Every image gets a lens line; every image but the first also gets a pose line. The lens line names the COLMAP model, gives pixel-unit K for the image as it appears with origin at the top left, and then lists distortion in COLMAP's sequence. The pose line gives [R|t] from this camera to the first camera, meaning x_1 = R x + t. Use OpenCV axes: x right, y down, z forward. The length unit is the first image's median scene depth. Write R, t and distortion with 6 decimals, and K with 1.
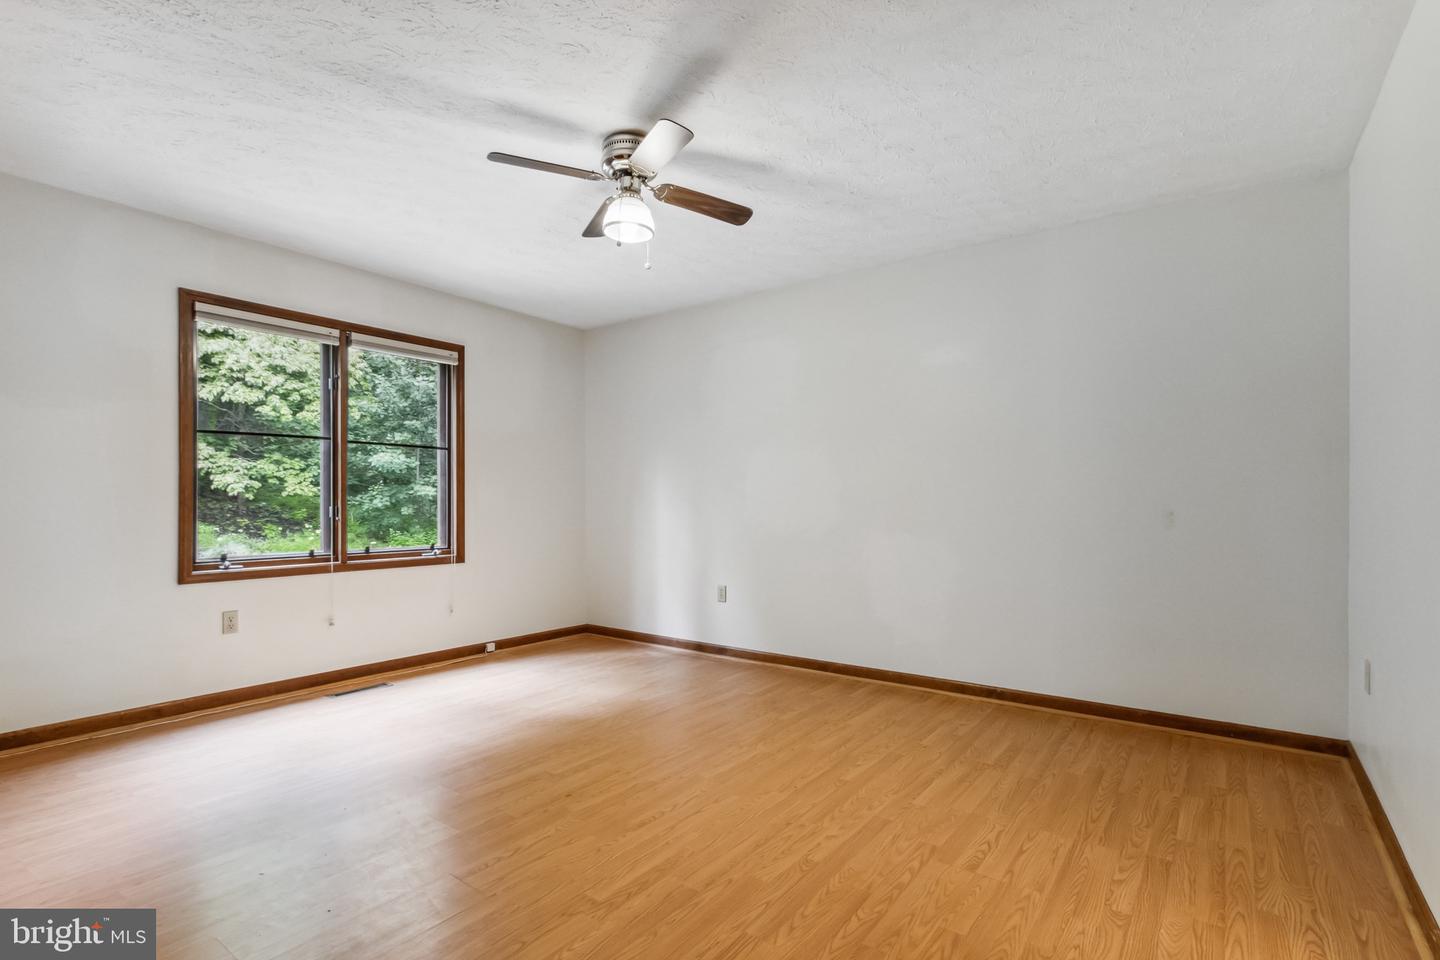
lens RADIAL K [[681.4, 0, 716.5], [0, 681.4, 492.1], [0, 0, 1]] dist [0.004492, -0.003437]
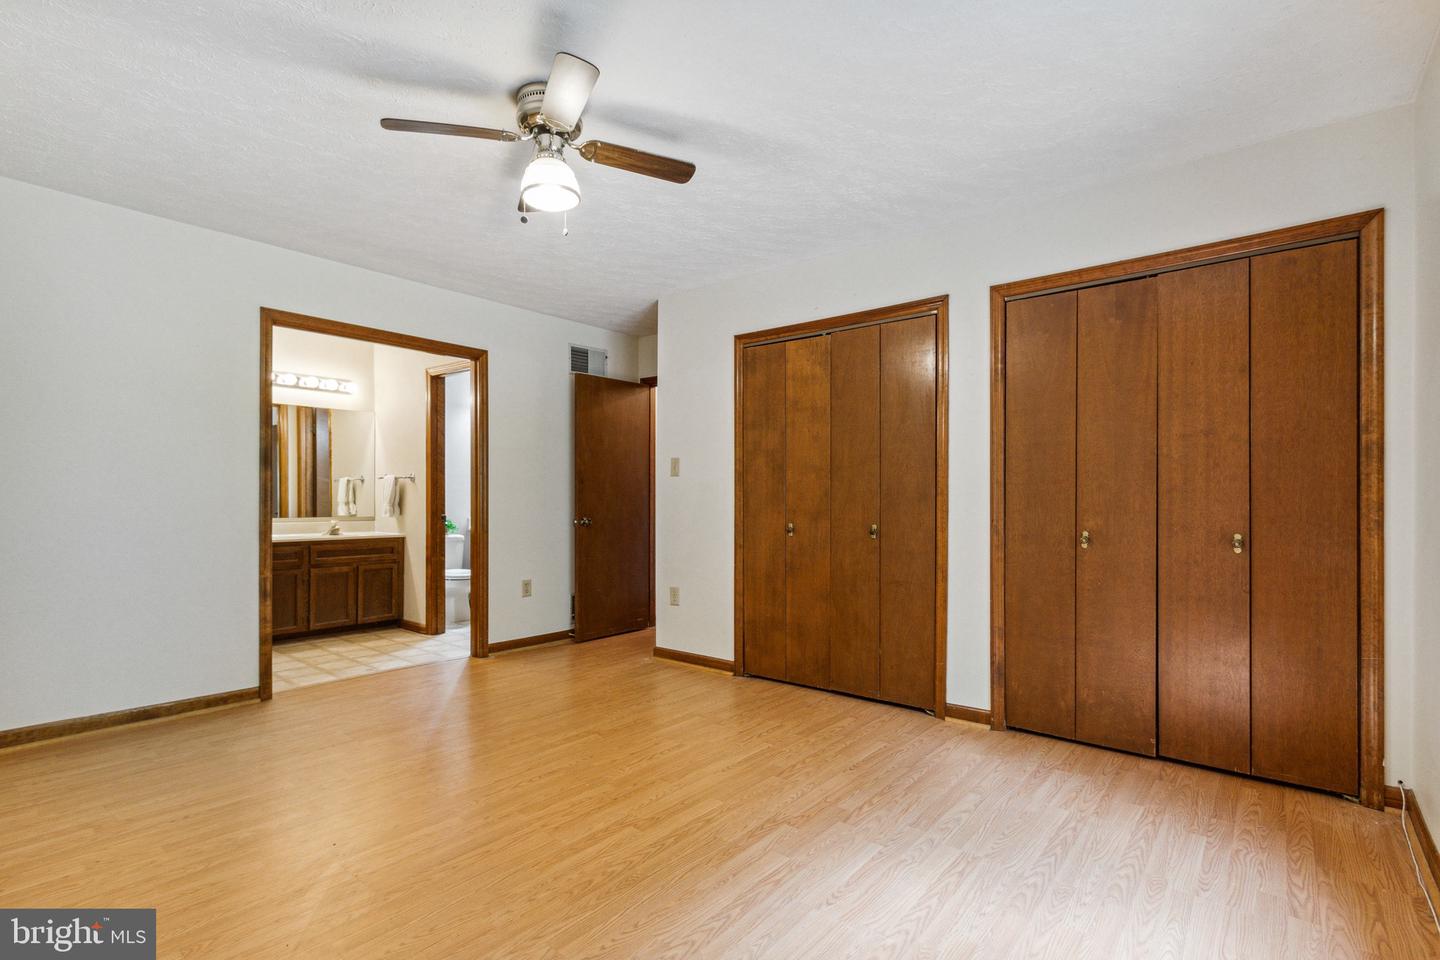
lens RADIAL K [[681.4, 0, 725.0], [0, 681.4, 494.5], [0, 0, 1]] dist [0.004492, -0.003437]
pose [[-0.999123, -0.004310, 0.041649, -0.349229], [-0.005168, 0.999776, -0.020513, 0.018266], [-0.041551, -0.020710, -0.998922, 1.666714]]
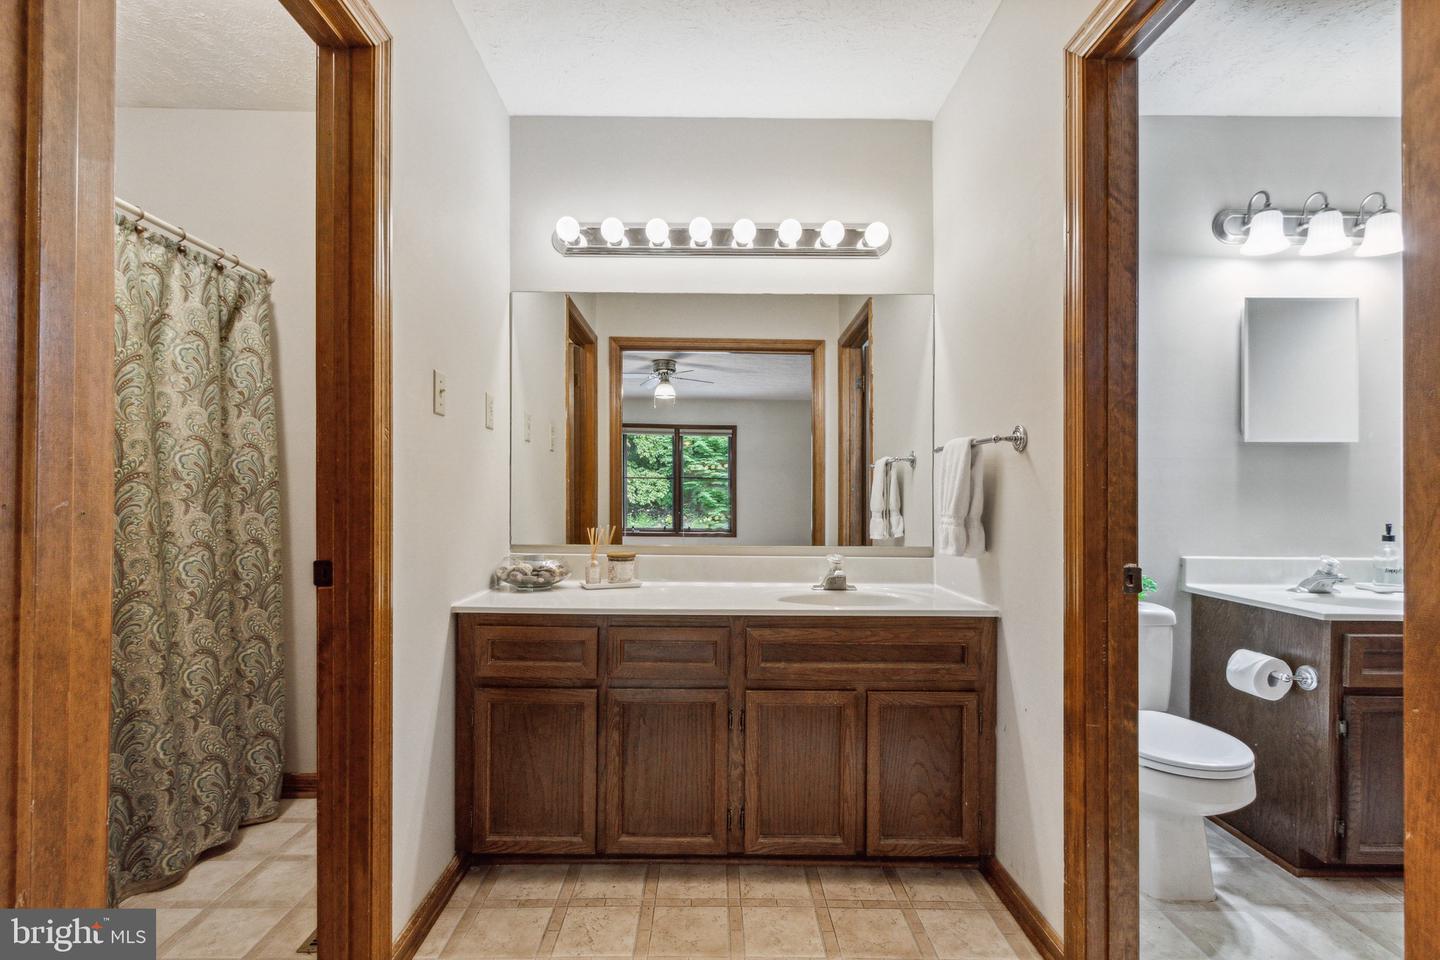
lens RADIAL K [[681.4, 0, 715.7], [0, 681.4, 498.7], [0, 0, 1]] dist [0.004492, -0.003437]
pose [[-0.603890, -0.004800, 0.797053, 0.259791], [-0.020126, 0.999755, -0.009228, 0.001989], [-0.796813, -0.021614, -0.603839, 0.428486]]
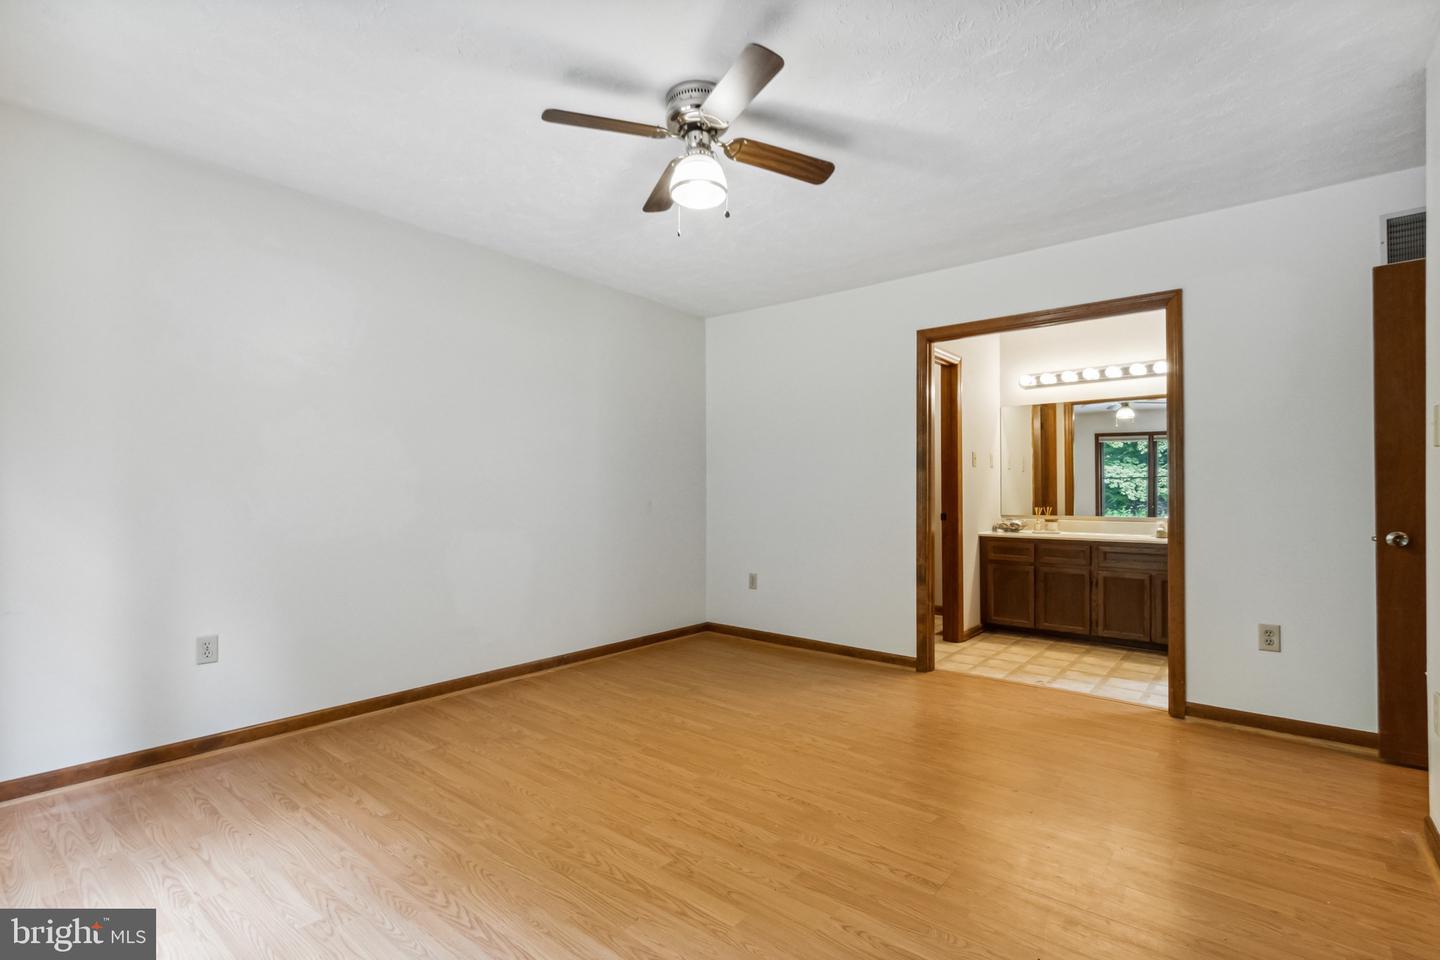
lens RADIAL K [[681.4, 0, 714.7], [0, 681.4, 484.3], [0, 0, 1]] dist [0.004492, -0.003437]
pose [[0.054495, 0.011052, 0.998453, -0.897637], [-0.018614, 0.999776, -0.010050, 0.003728], [-0.998341, -0.018038, 0.054688, 0.830781]]
